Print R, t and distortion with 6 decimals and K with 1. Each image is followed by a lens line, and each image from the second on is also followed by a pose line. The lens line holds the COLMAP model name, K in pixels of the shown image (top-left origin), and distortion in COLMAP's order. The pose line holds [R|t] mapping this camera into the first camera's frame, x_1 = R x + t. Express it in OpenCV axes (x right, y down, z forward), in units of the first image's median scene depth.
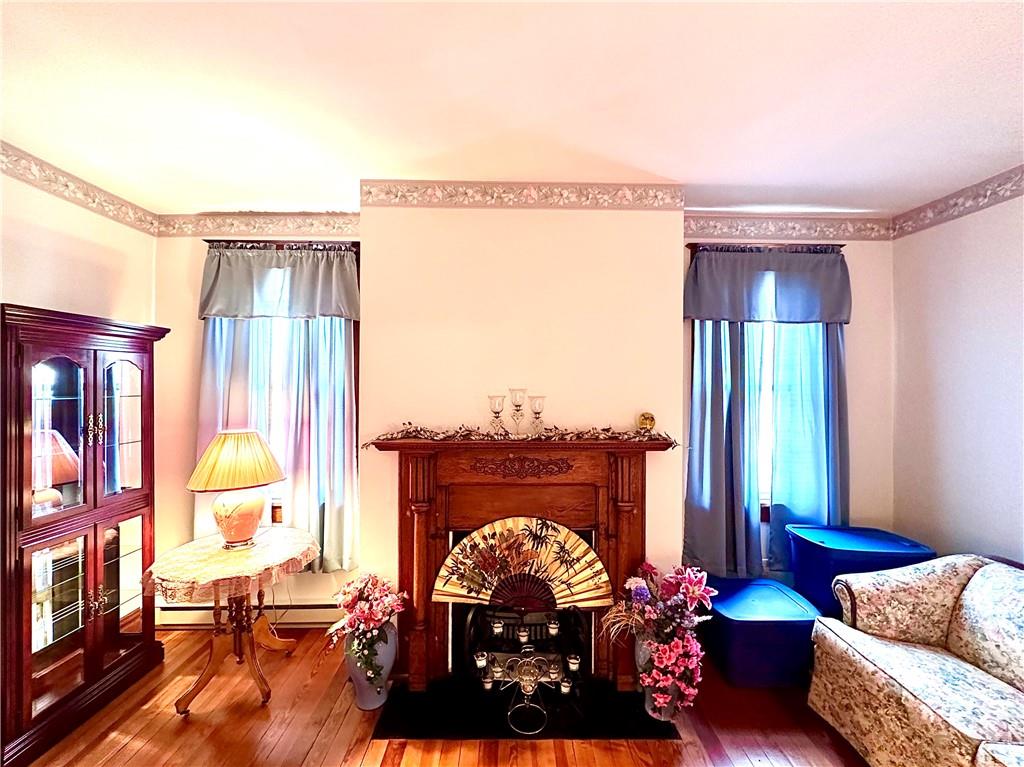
lens RADIAL K [[408.2, 0, 508.6], [0, 408.2, 382.5], [0, 0, 1]] dist [-0.002543, -0.000326]
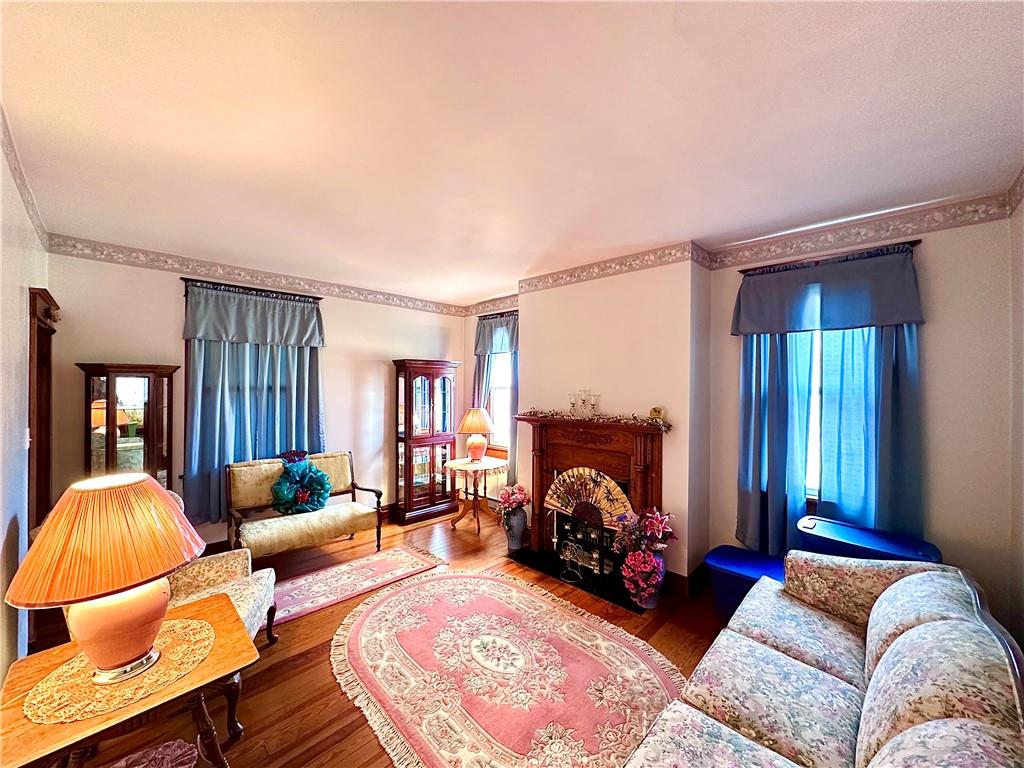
lens RADIAL K [[408.2, 0, 508.6], [0, 408.2, 383.0], [0, 0, 1]] dist [-0.002543, -0.000326]
pose [[0.698182, -0.002236, -0.715917, 0.993891], [-0.001821, 0.999986, -0.004899, -0.004405], [0.715918, 0.004724, 0.698168, -0.383690]]
